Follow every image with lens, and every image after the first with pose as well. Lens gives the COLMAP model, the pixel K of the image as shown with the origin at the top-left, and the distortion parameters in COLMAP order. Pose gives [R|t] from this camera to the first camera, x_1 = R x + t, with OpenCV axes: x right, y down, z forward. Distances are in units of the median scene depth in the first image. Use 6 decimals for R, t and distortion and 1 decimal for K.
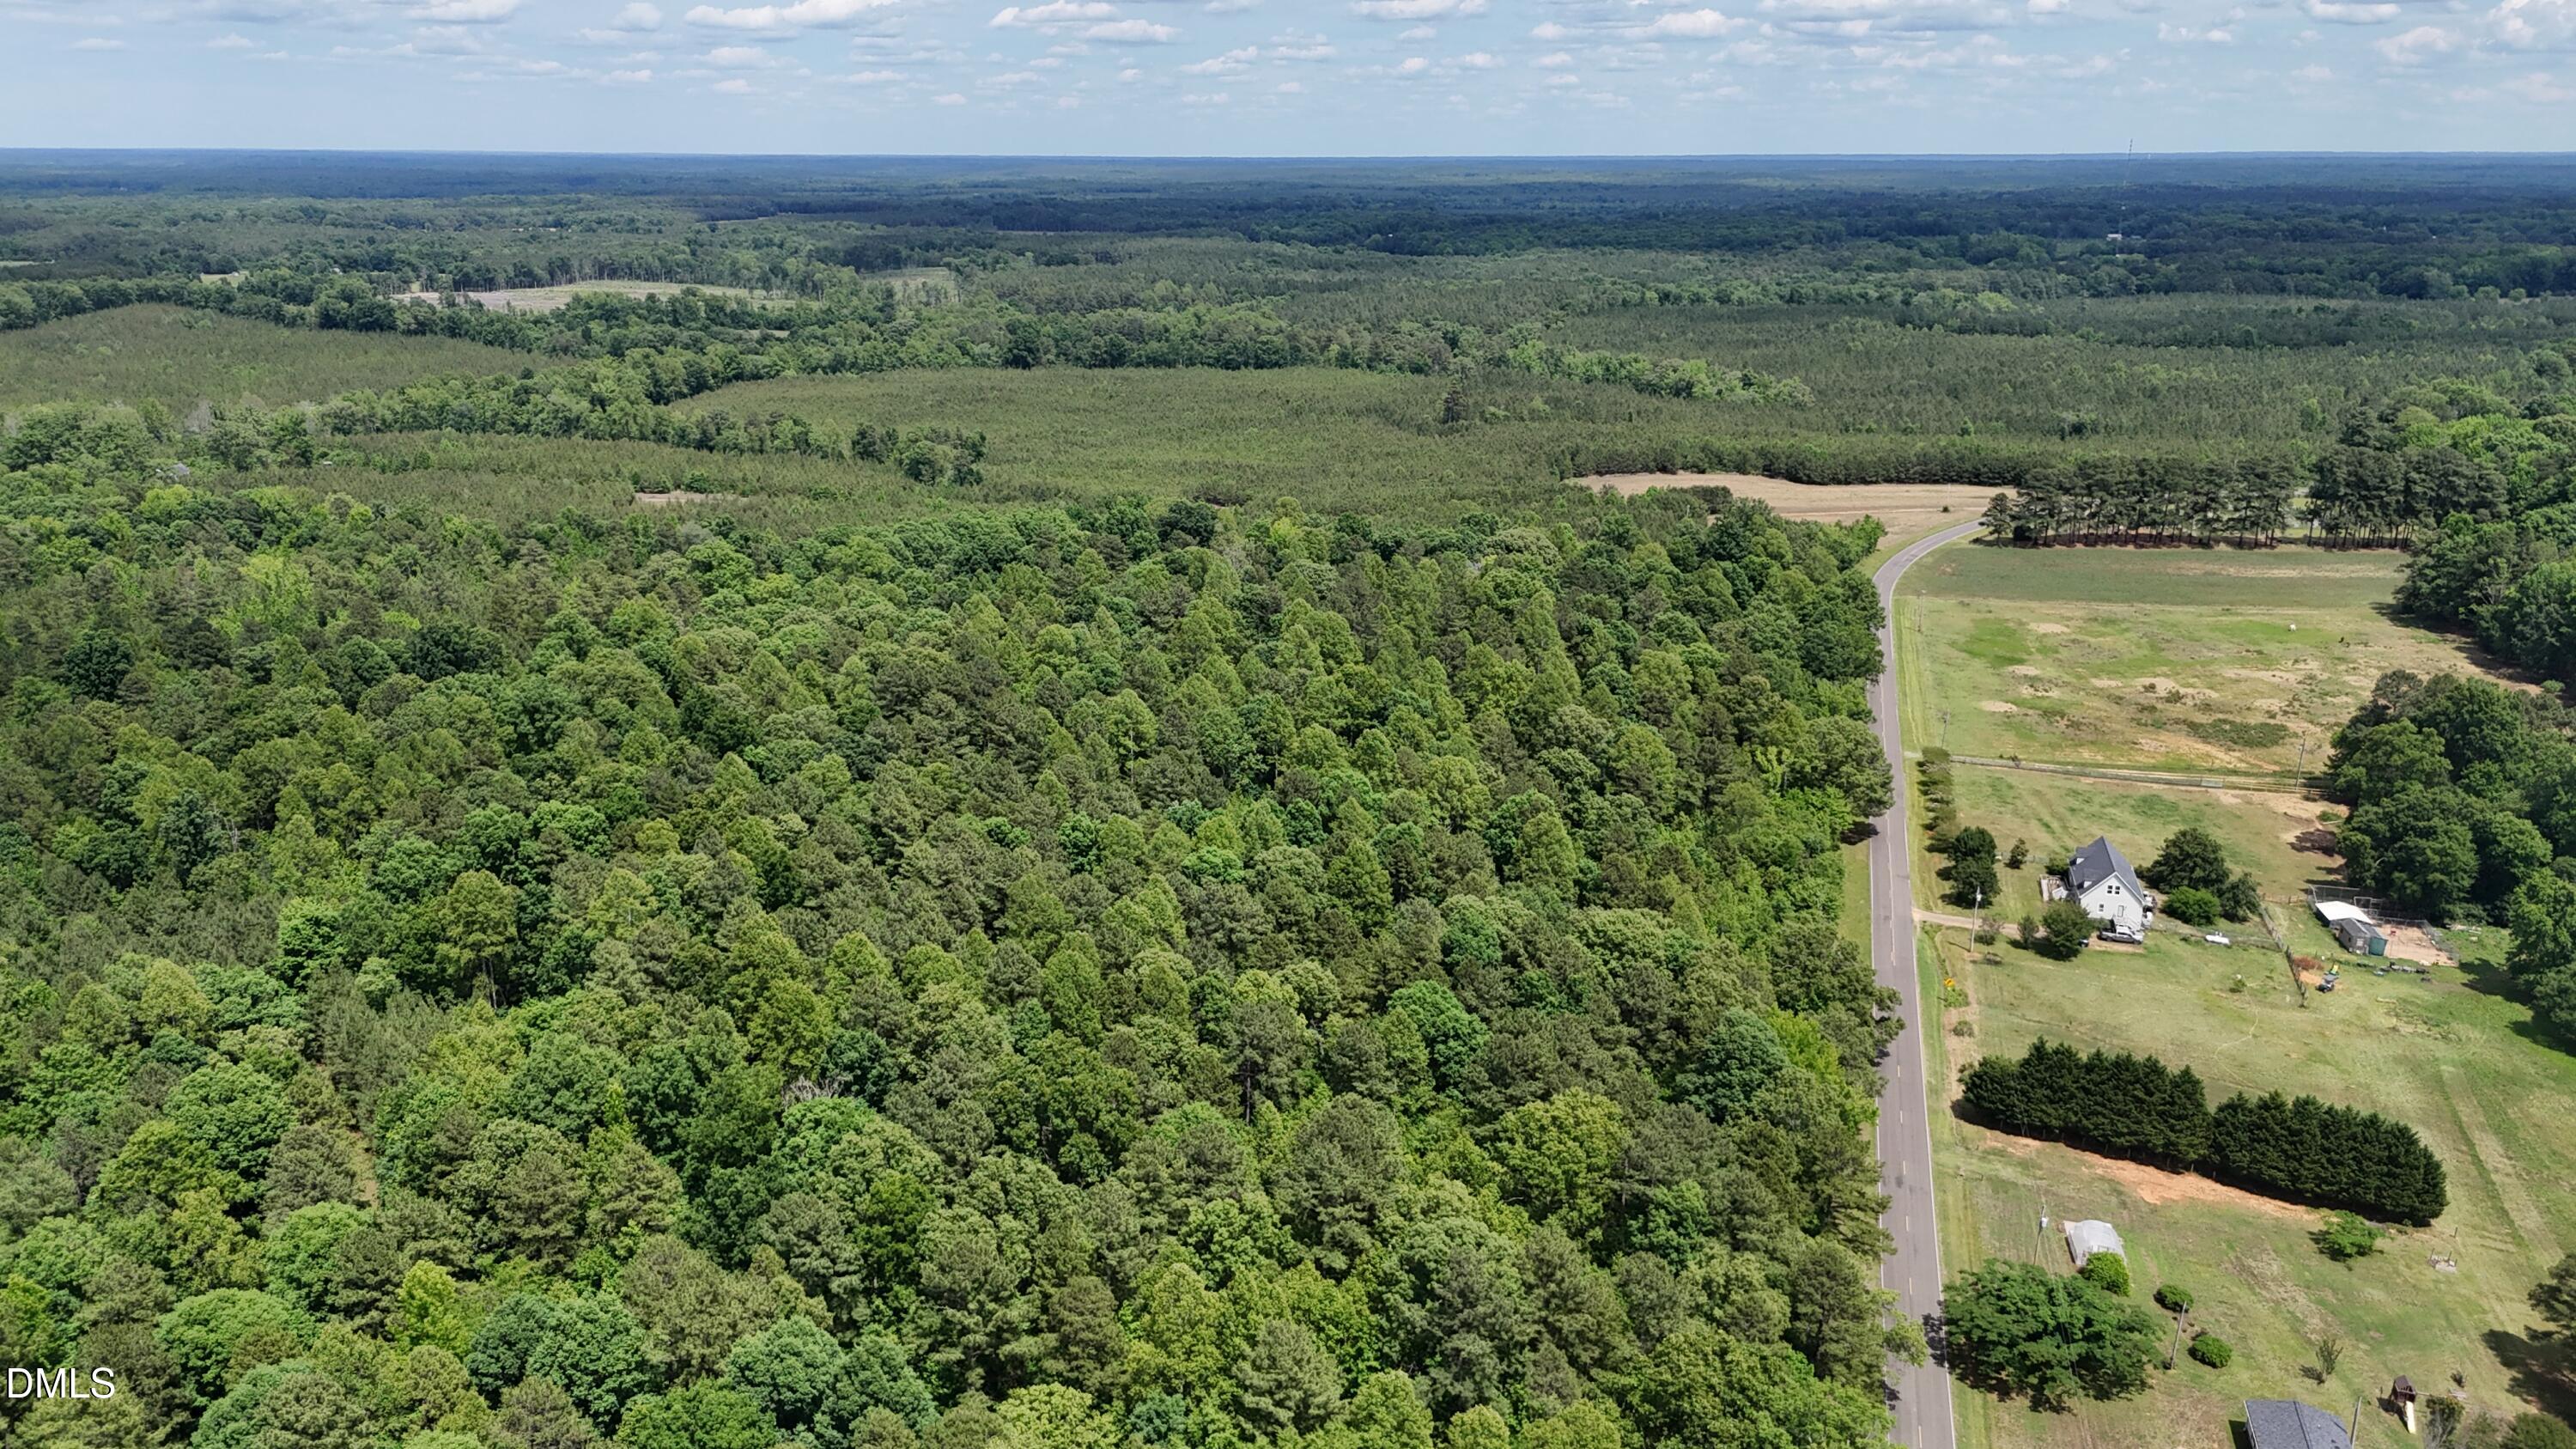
lens RADIAL K [[1909.7, 0, 1280.1], [0, 1909.7, 708.9], [0, 0, 1]] dist [0.079830, -0.076956]
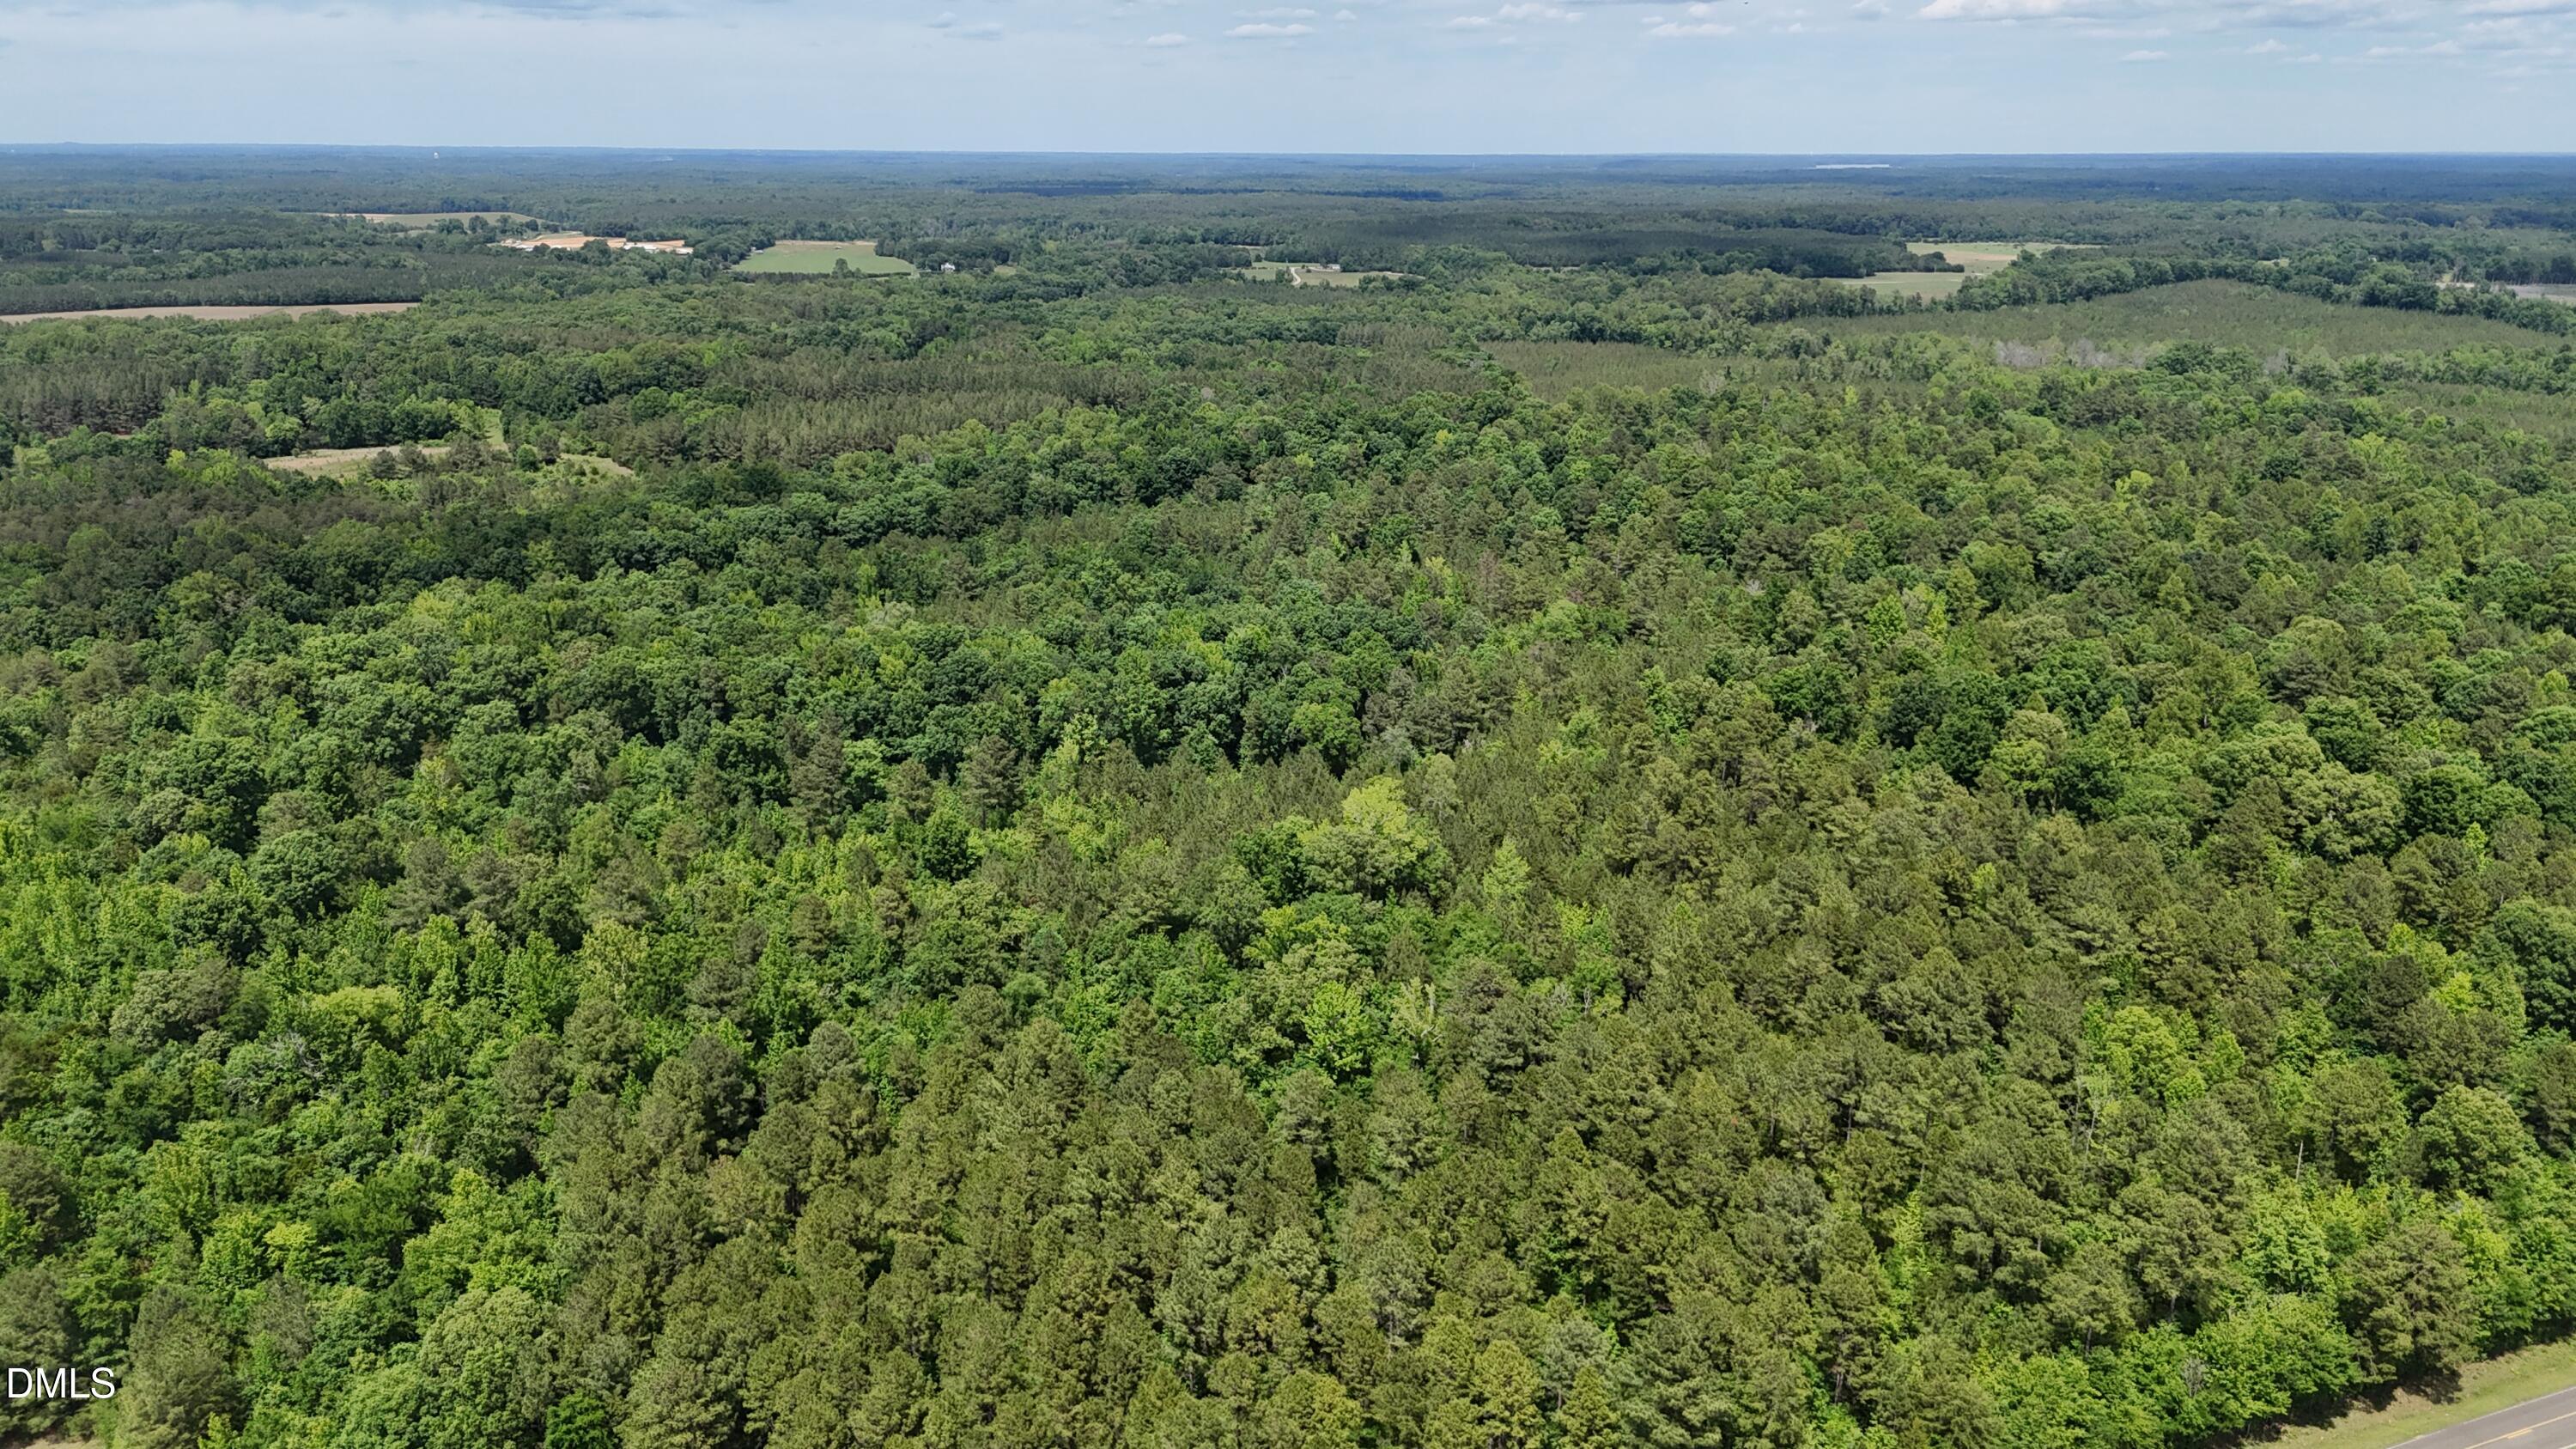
lens RADIAL K [[1909.7, 0, 1286.6], [0, 1909.7, 712.5], [0, 0, 1]] dist [0.079830, -0.076956]
pose [[0.607391, 0.224448, -0.762037, 0.068744], [-0.224420, 0.968663, 0.106430, 0.084846], [0.762045, 0.106372, 0.638728, -0.281743]]
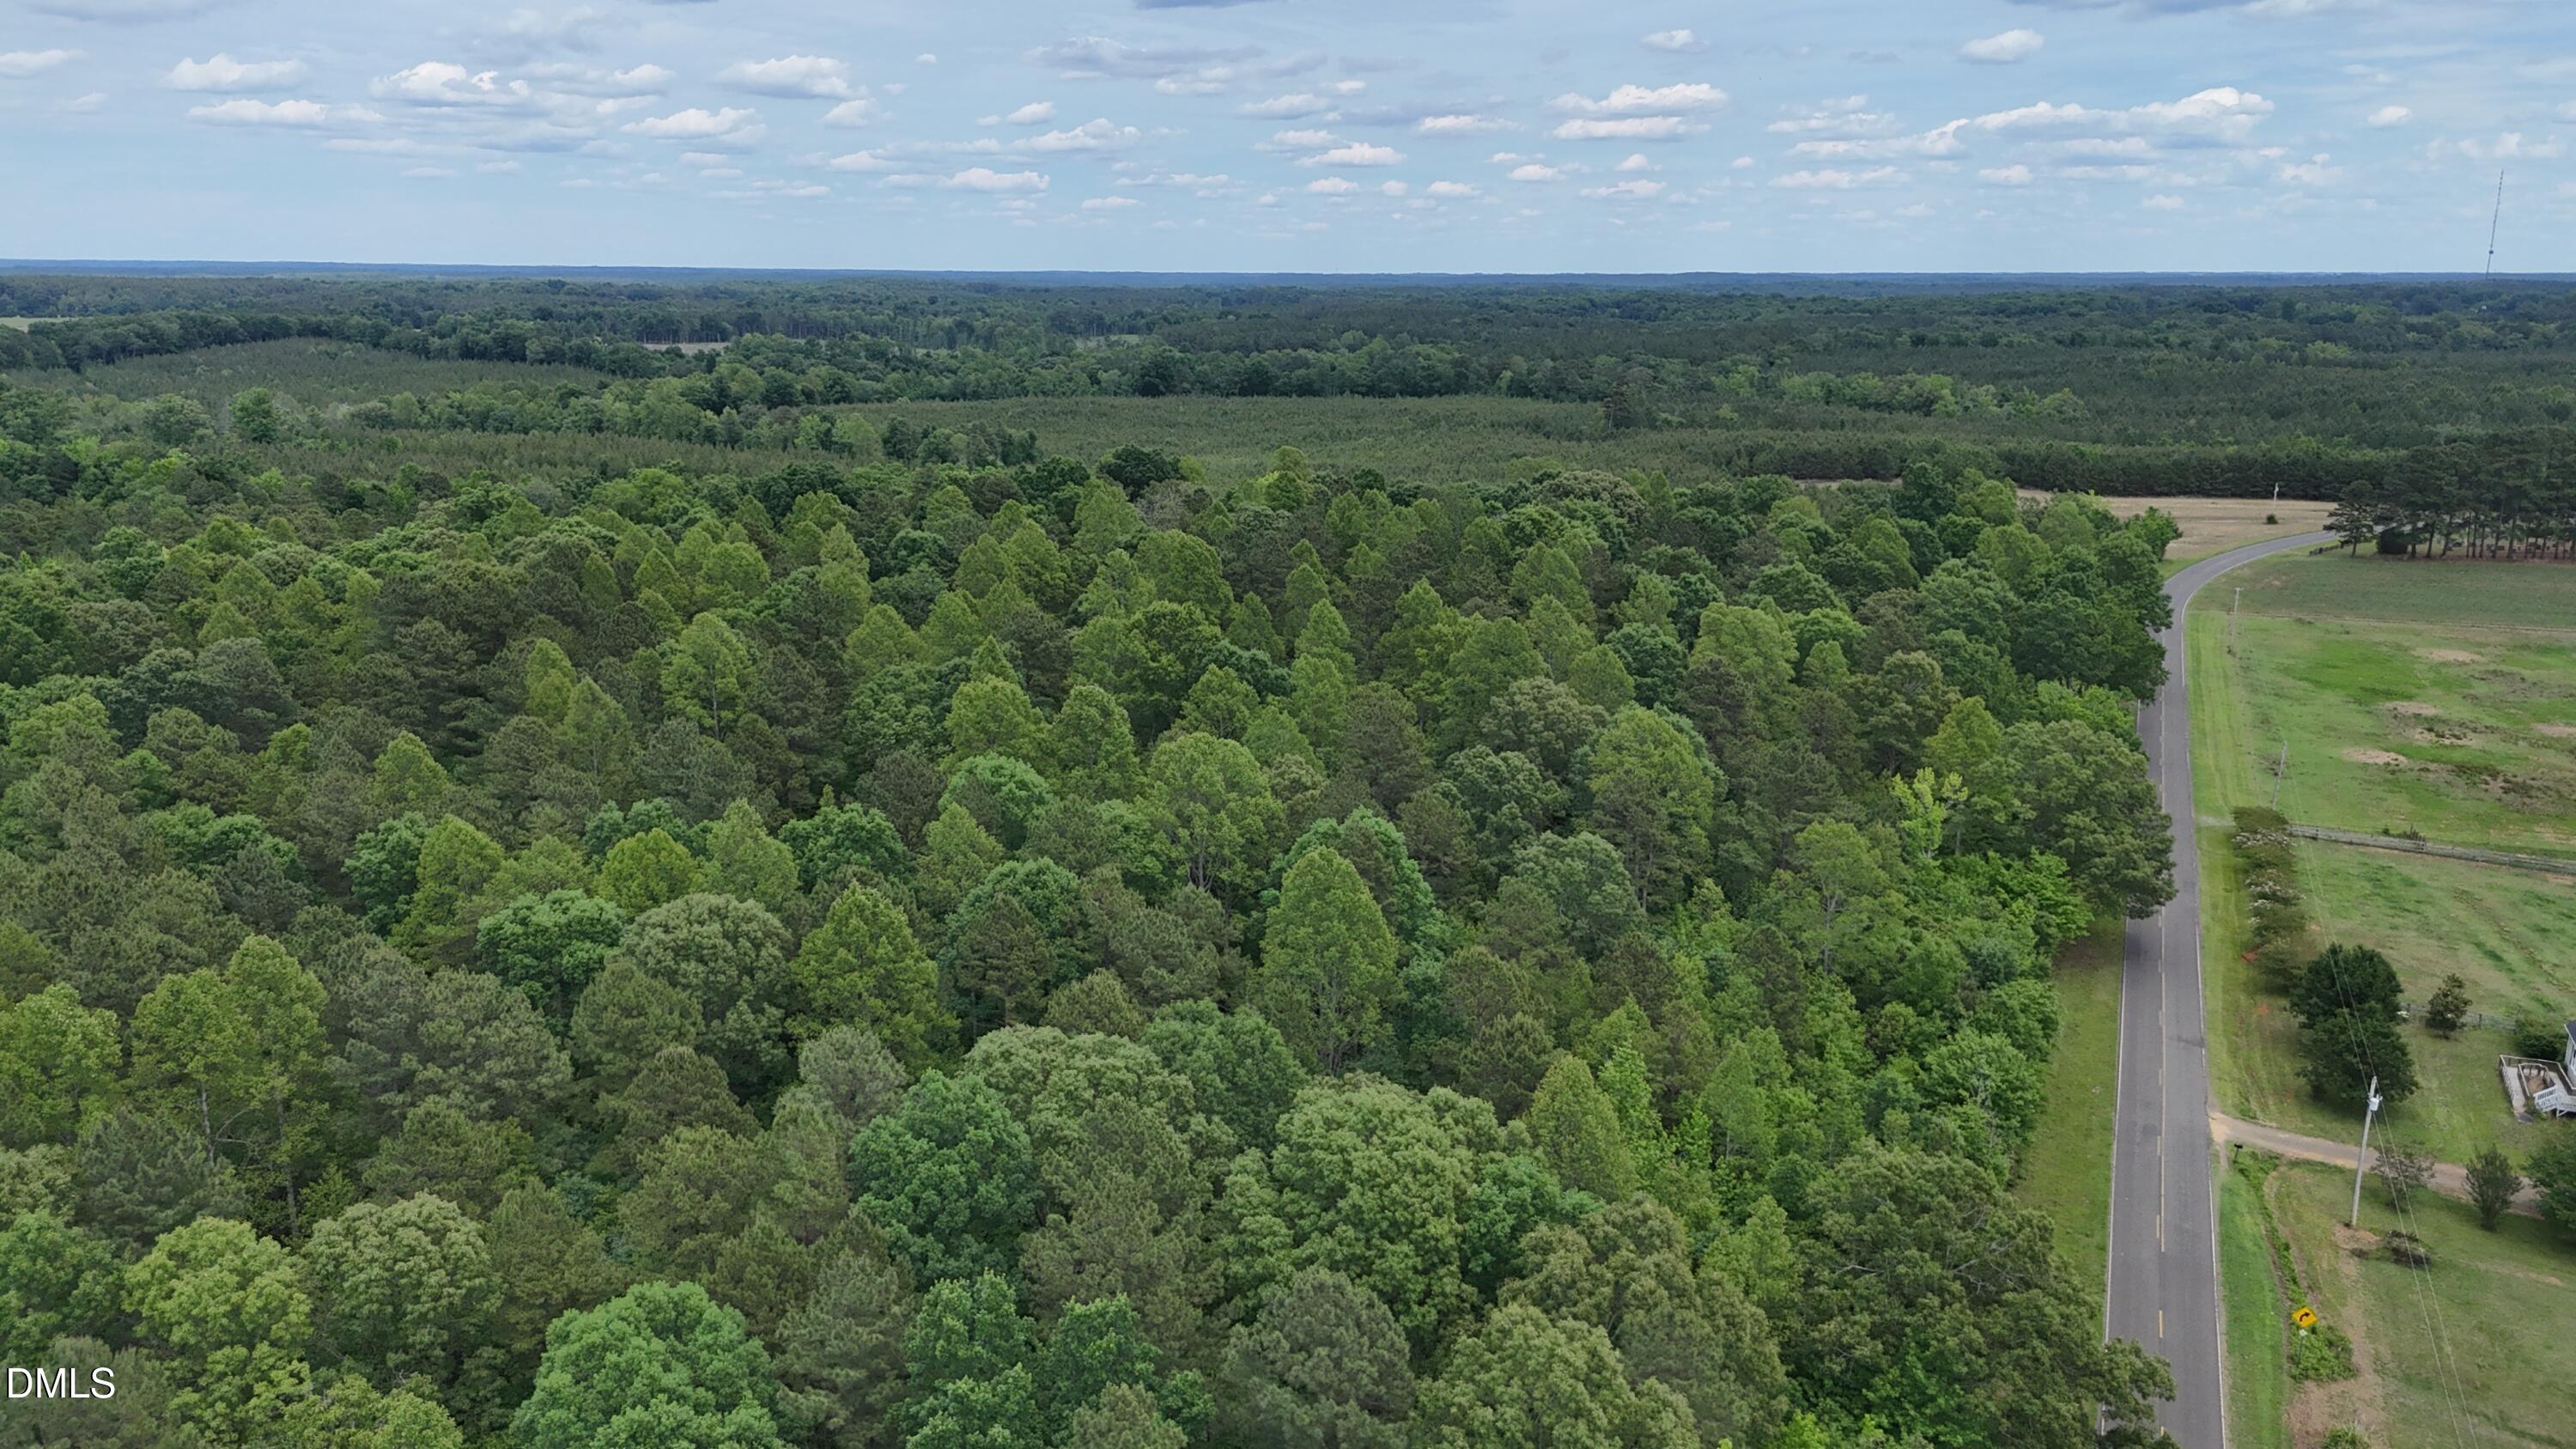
lens RADIAL K [[1909.7, 0, 1282.5], [0, 1909.7, 717.5], [0, 0, 1]] dist [0.079830, -0.076956]
pose [[0.990480, 0.035469, -0.133012, 0.061385], [-0.042514, 0.997819, -0.050501, 0.015525], [0.130930, 0.055675, 0.989827, 0.186362]]
